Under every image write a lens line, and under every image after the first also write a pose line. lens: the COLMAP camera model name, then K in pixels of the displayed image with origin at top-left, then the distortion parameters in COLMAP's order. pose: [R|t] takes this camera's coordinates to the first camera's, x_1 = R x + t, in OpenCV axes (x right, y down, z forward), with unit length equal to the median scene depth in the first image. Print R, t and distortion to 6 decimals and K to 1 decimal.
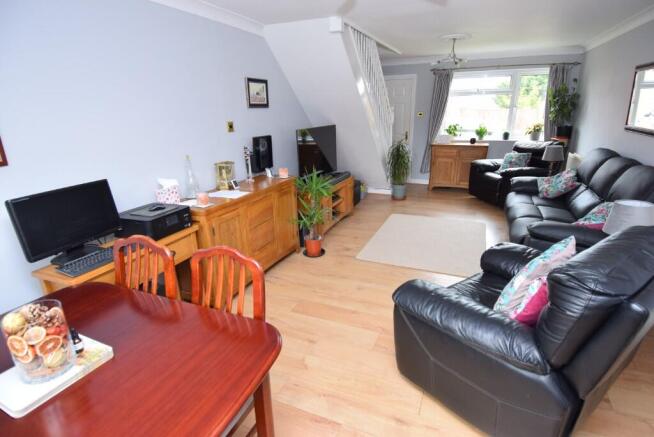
lens RADIAL K [[348.9, 0, 327.8], [0, 348.9, 224.9], [0, 0, 1]] dist [-0.003266, -0.004072]
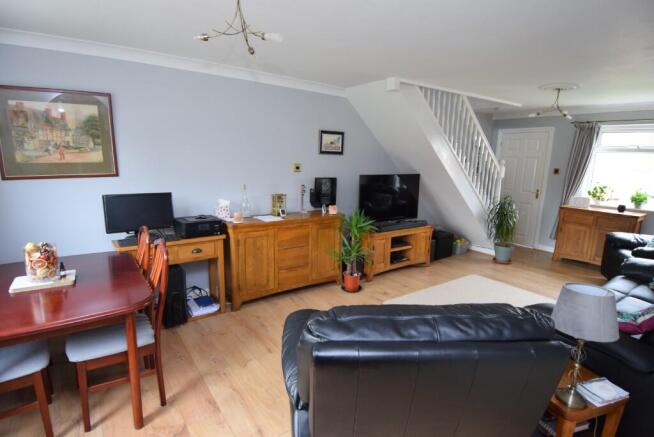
lens RADIAL K [[348.9, 0, 329.0], [0, 348.9, 217.0], [0, 0, 1]] dist [-0.003266, -0.004072]
pose [[0.846505, 0.131980, -0.515762, 0.374930], [-0.210466, 0.972827, -0.096493, -0.012081], [0.489013, 0.190232, 0.851280, 0.025879]]
